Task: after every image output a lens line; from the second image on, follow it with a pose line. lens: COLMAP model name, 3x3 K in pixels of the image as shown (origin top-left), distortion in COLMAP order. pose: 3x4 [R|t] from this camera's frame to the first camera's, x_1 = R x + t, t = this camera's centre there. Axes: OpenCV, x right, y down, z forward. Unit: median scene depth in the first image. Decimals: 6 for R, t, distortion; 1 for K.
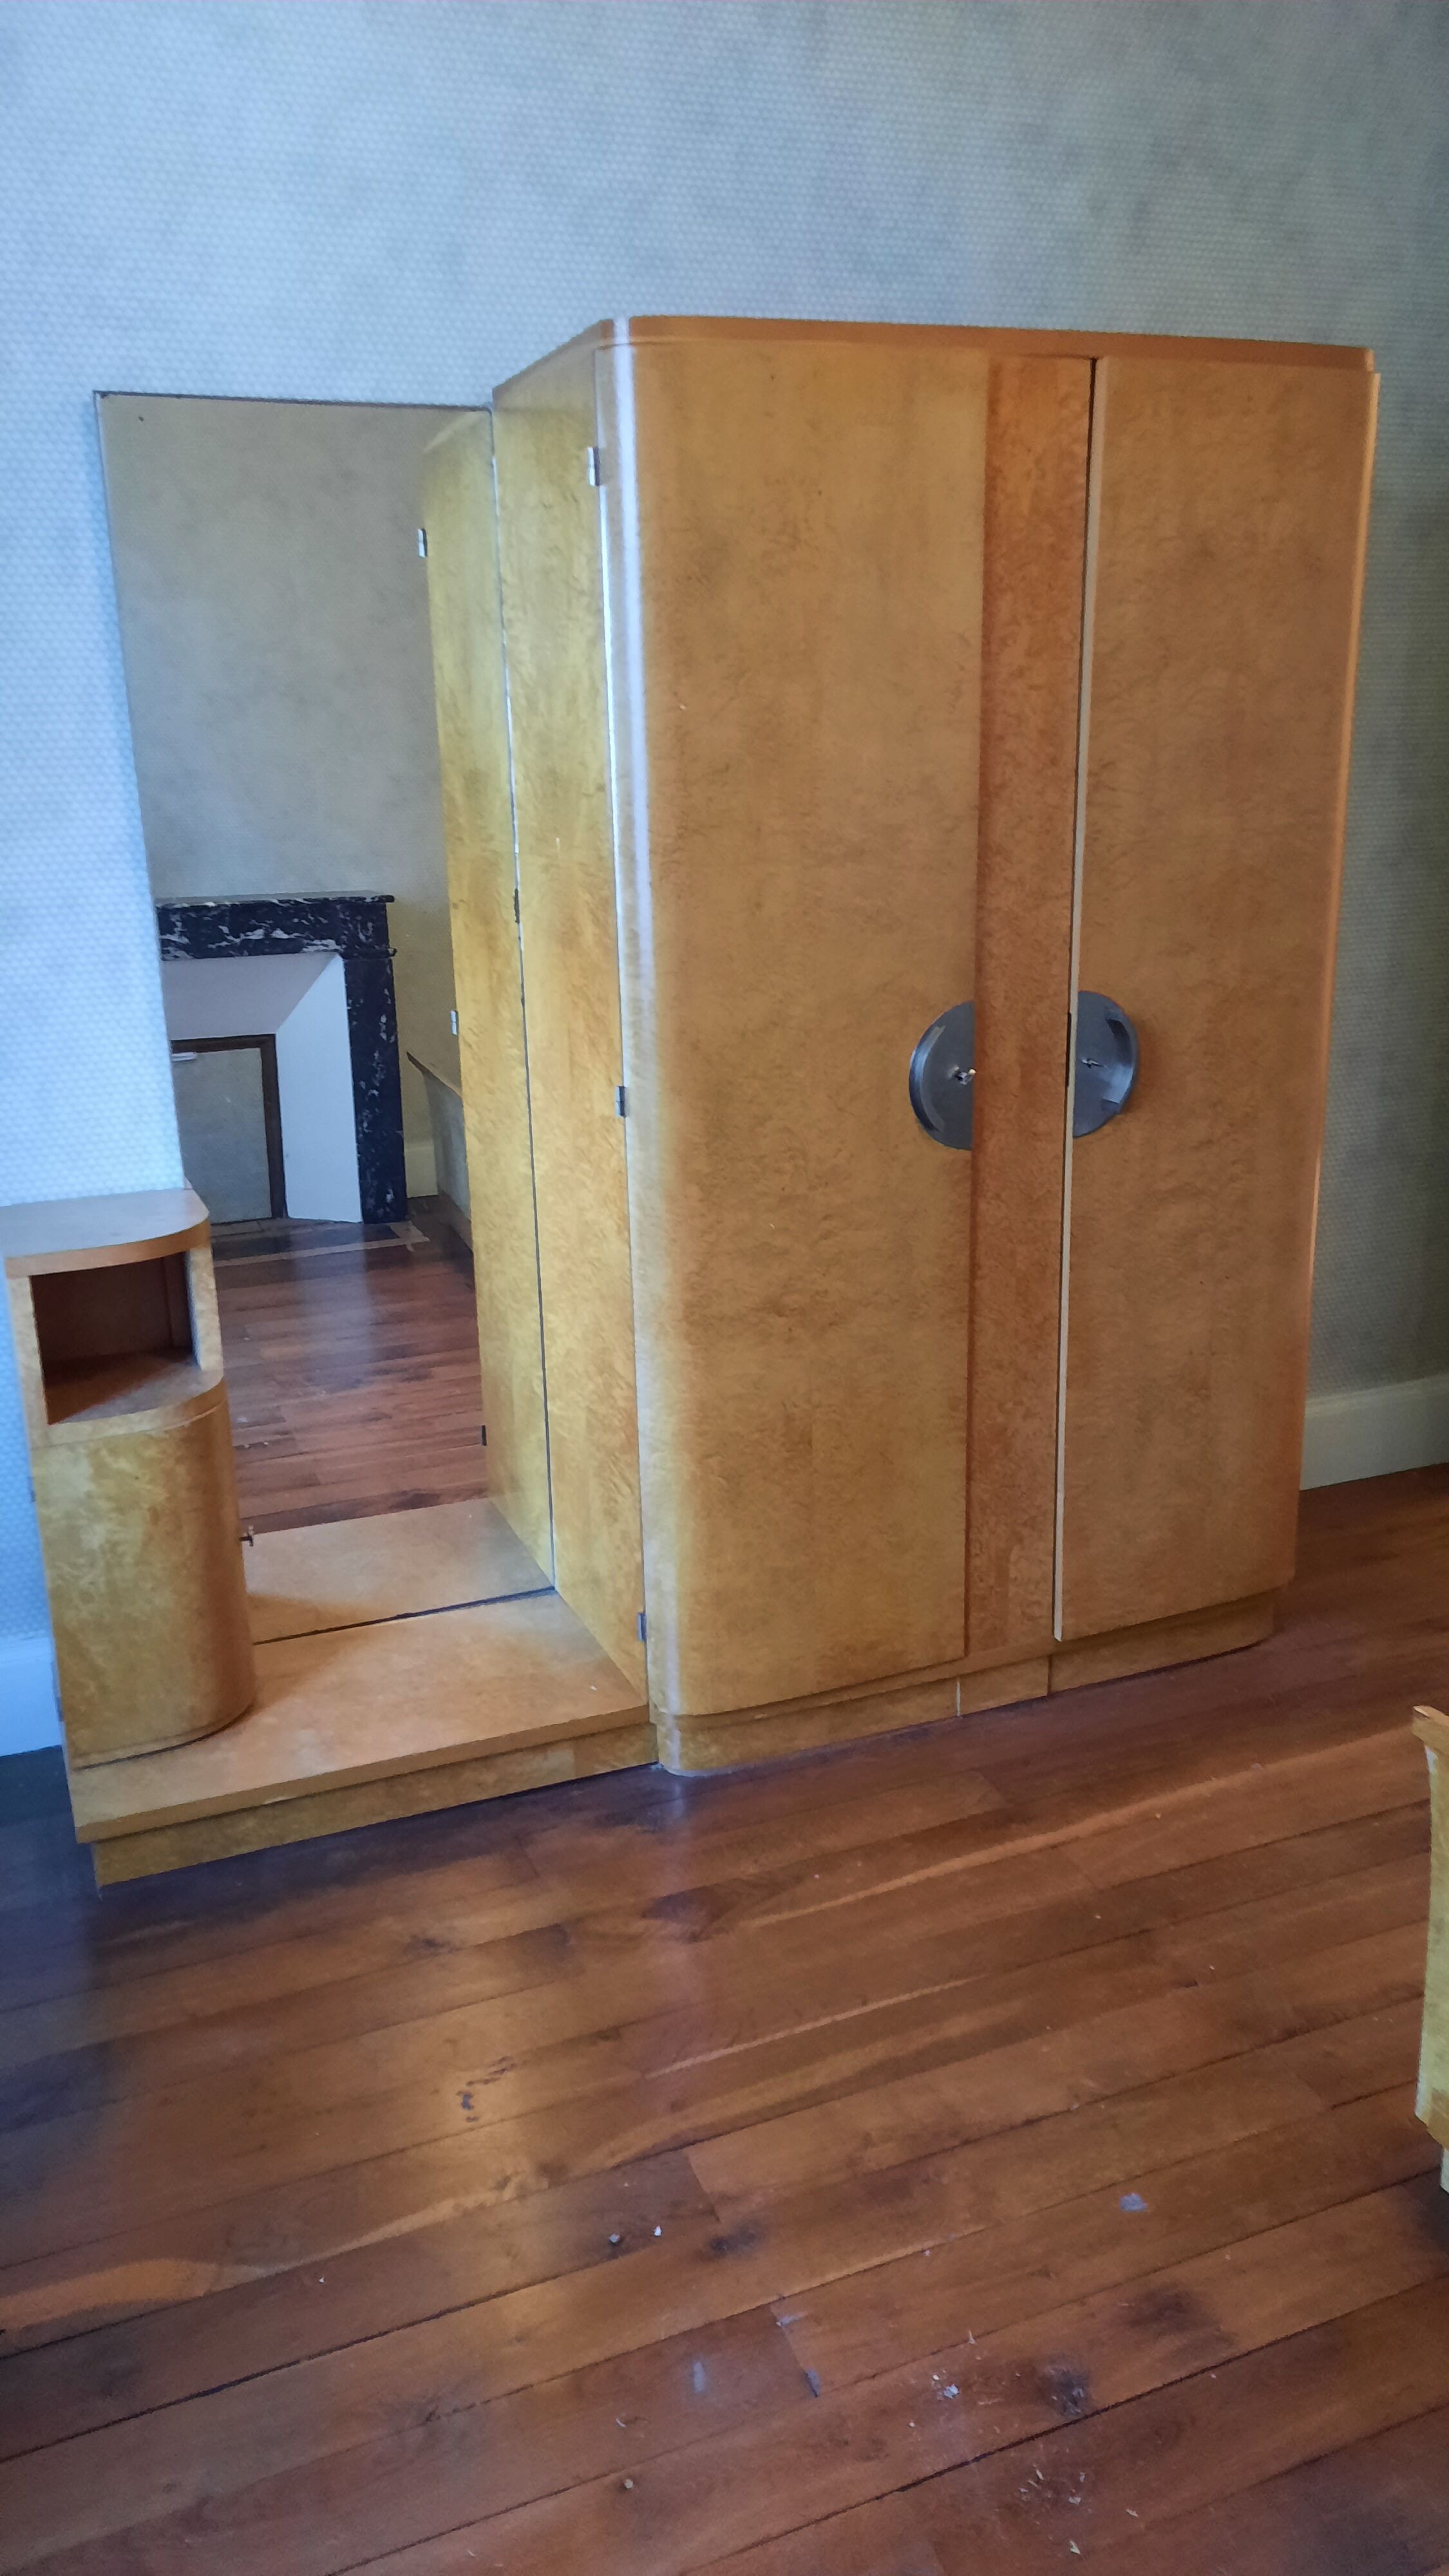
lens RADIAL K [[1884.7, 0, 696.9], [0, 1884.7, 1293.2], [0, 0, 1]] dist [0.062103, -0.062786]
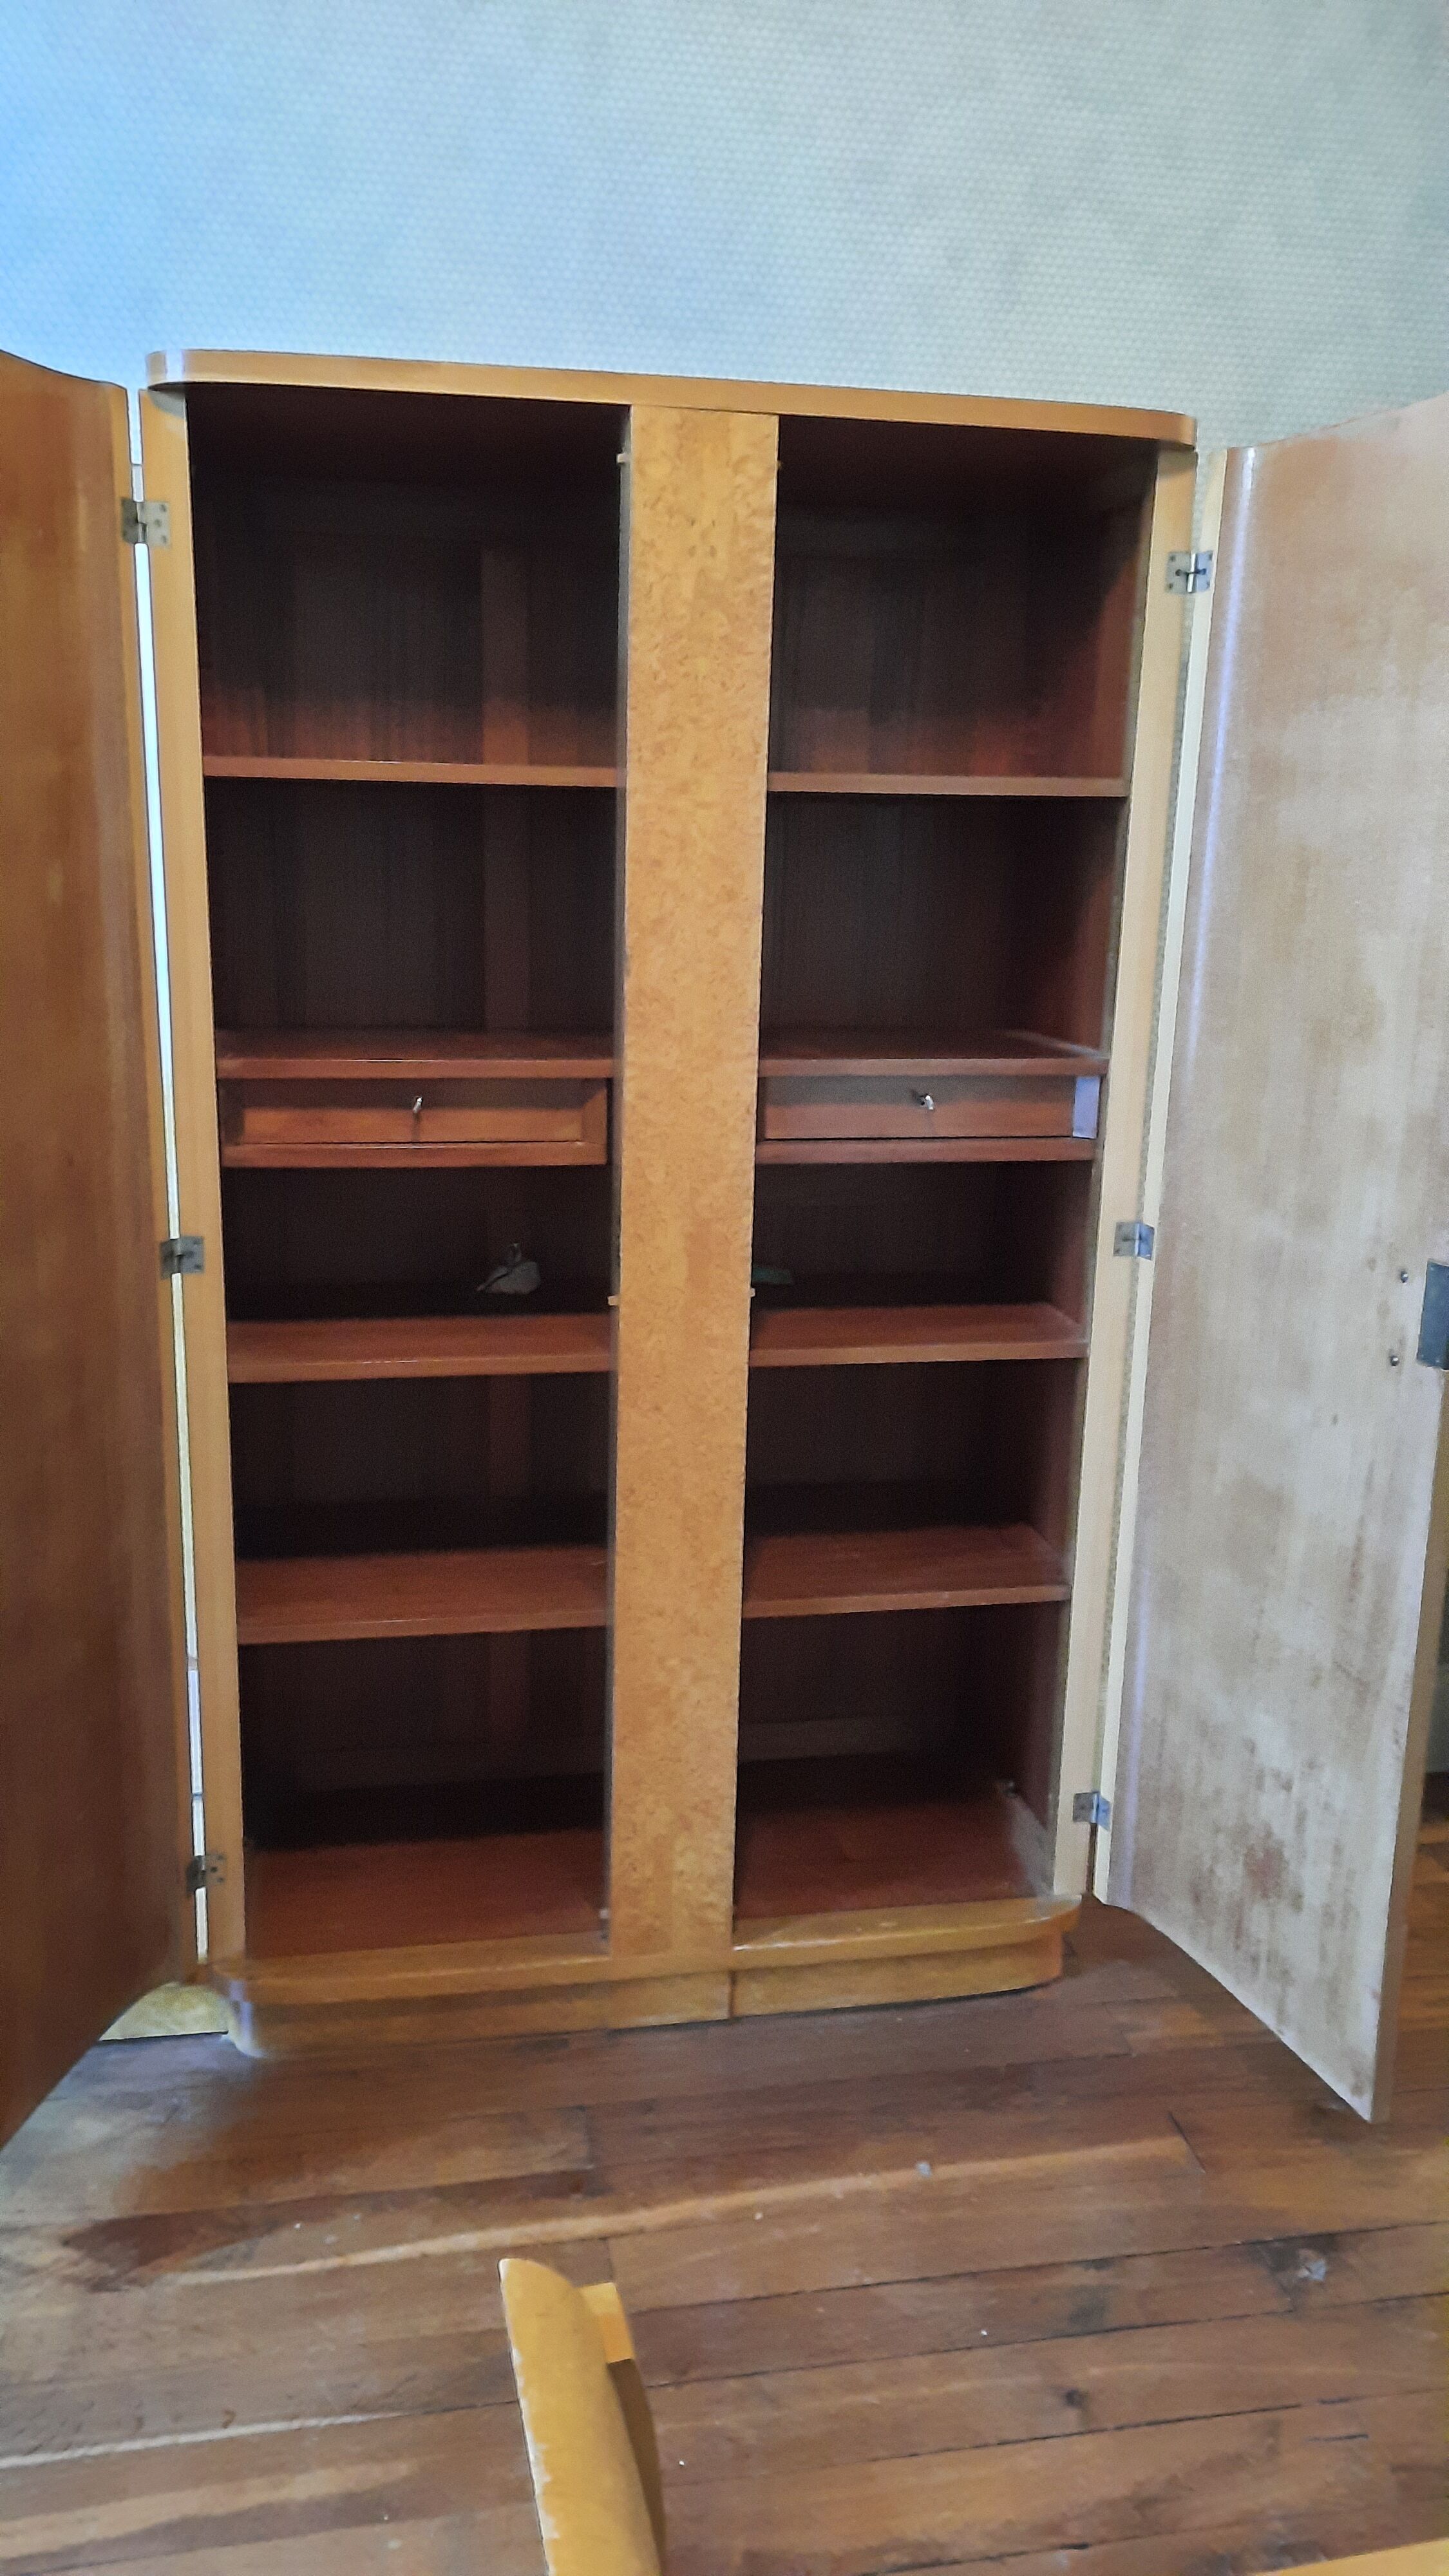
lens RADIAL K [[1884.7, 0, 703.6], [0, 1884.7, 1292.5], [0, 0, 1]] dist [0.062103, -0.062786]
pose [[0.977612, 0.094930, -0.187783, 0.337792], [-0.105242, 0.993396, -0.045710, -0.068120], [0.182203, 0.064449, 0.981146, 0.197431]]
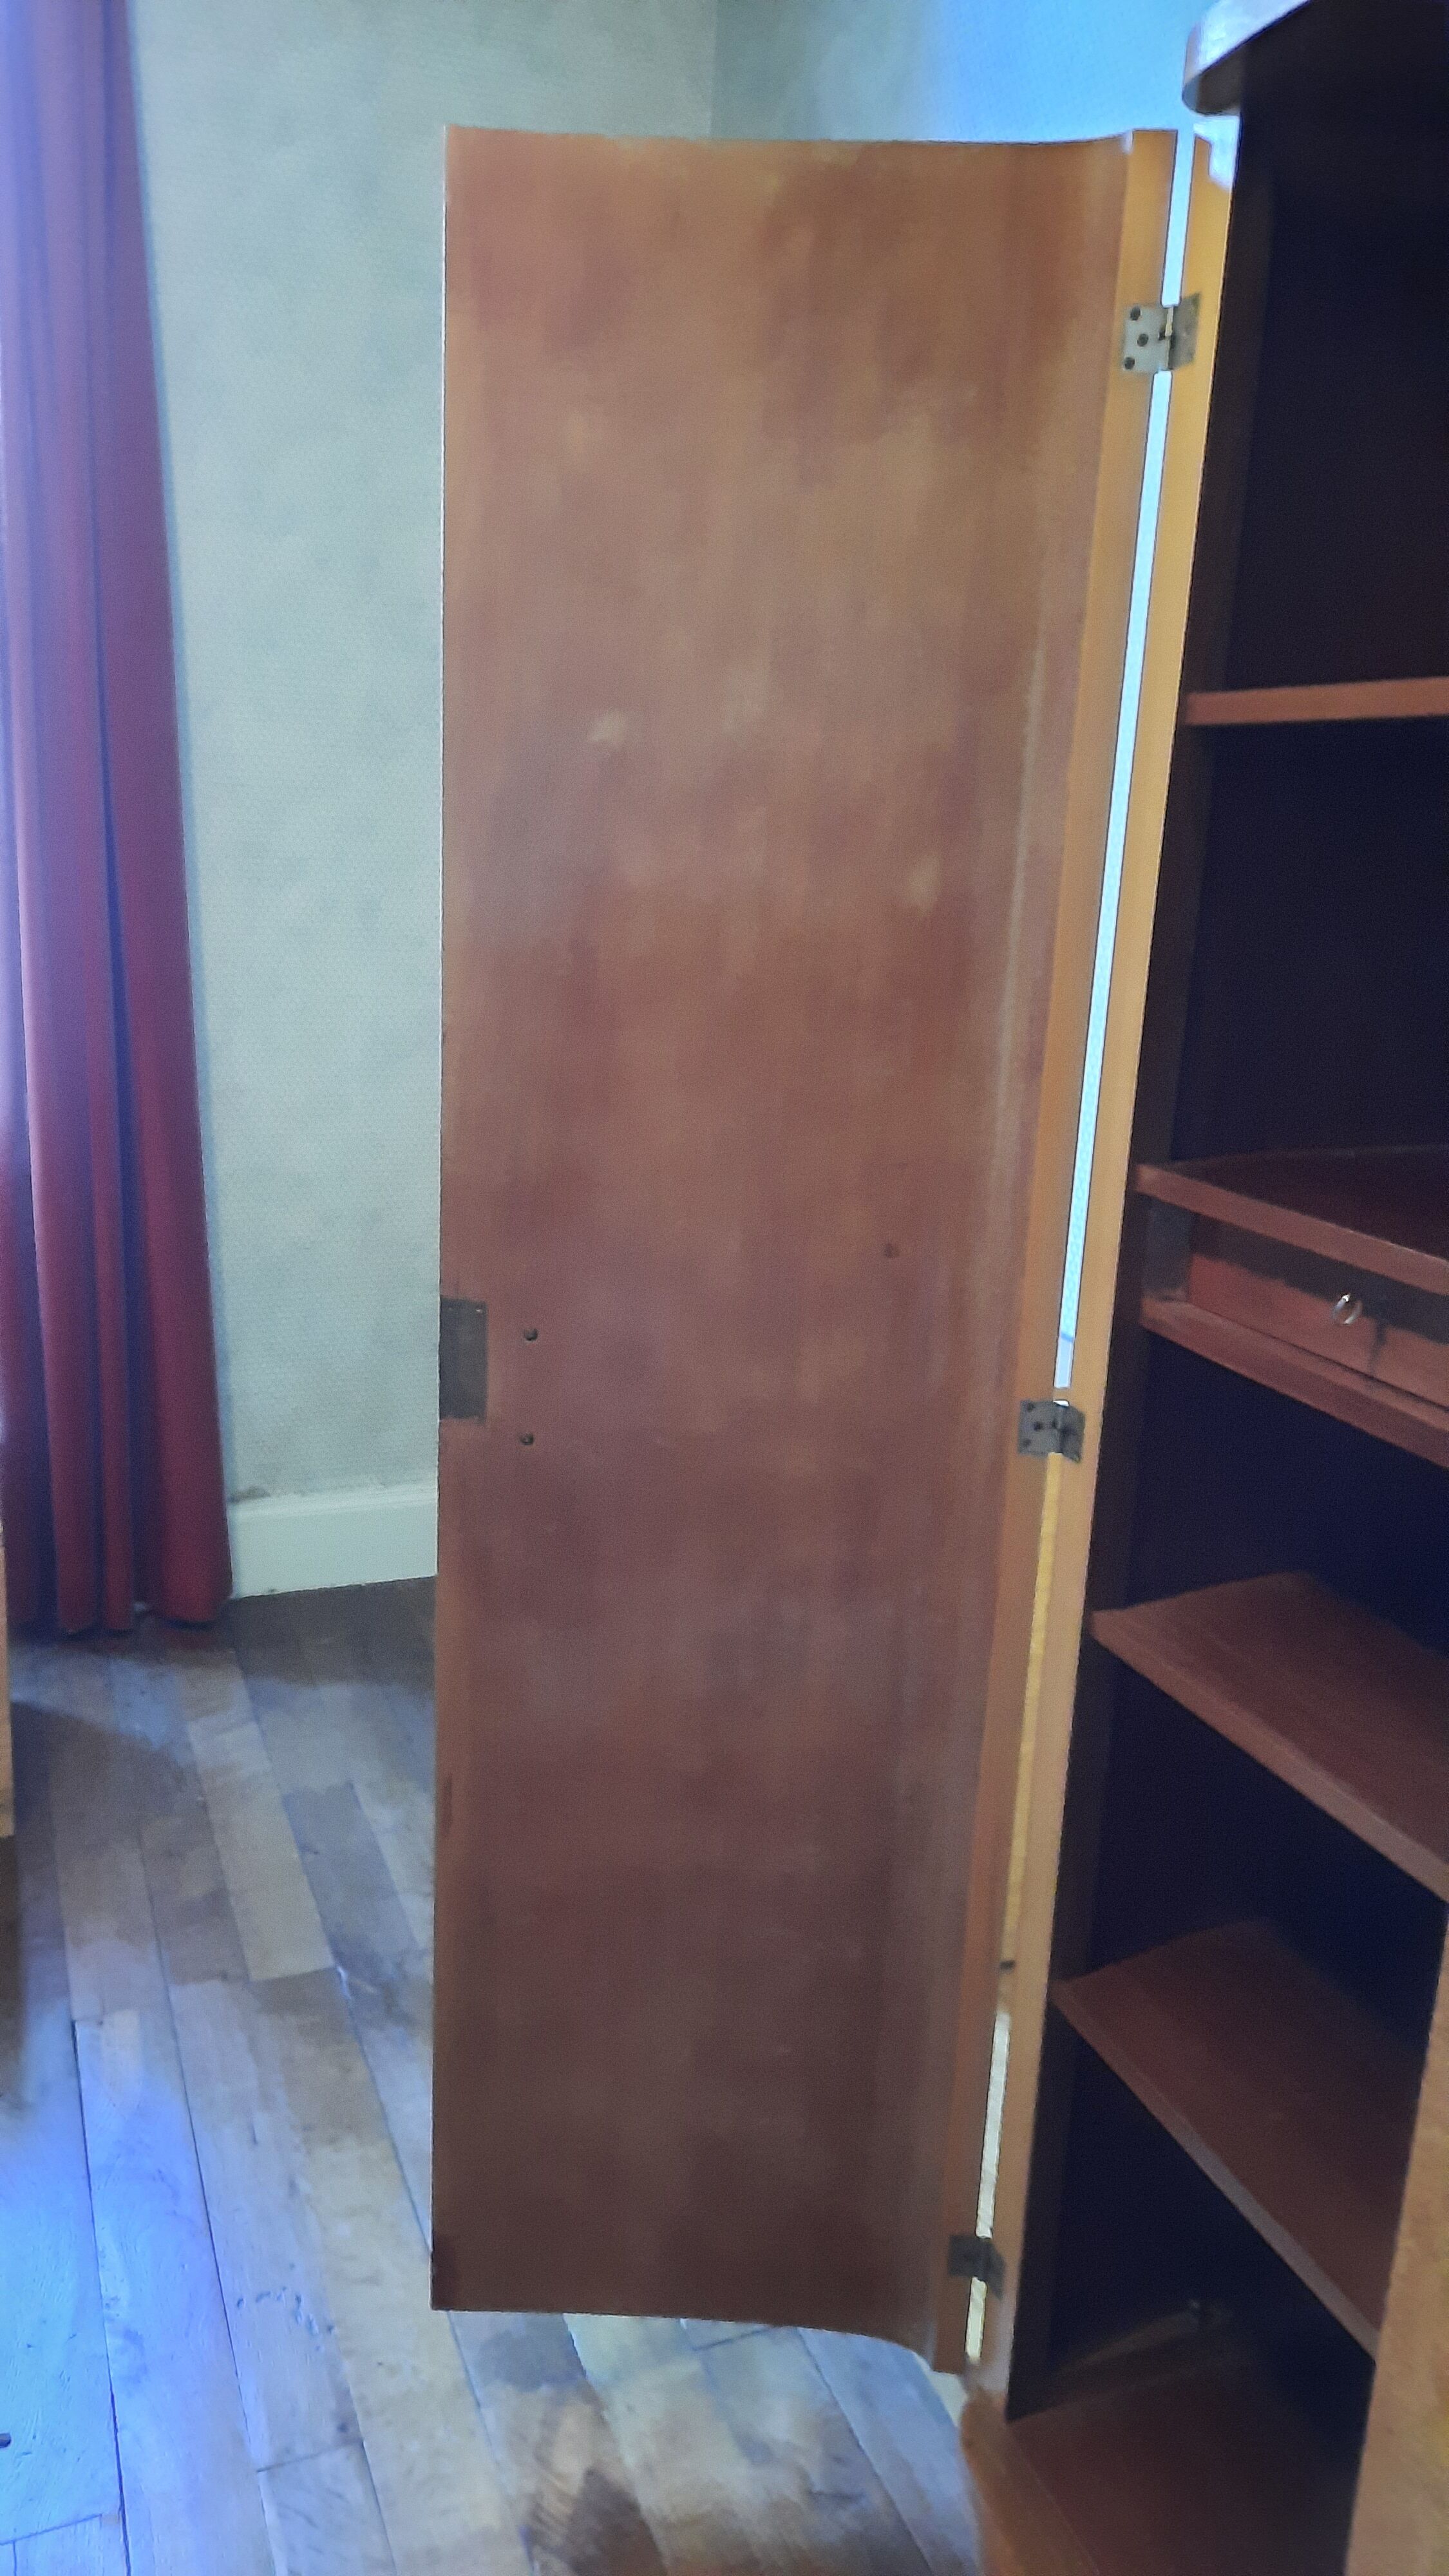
lens RADIAL K [[1884.7, 0, 738.0], [0, 1884.7, 1295.4], [0, 0, 1]] dist [0.062103, -0.062786]
pose [[0.011504, 0.279250, -0.960149, 0.492575], [-0.344495, 0.902536, 0.258366, -0.245201], [0.938718, 0.327794, 0.106583, 0.786696]]
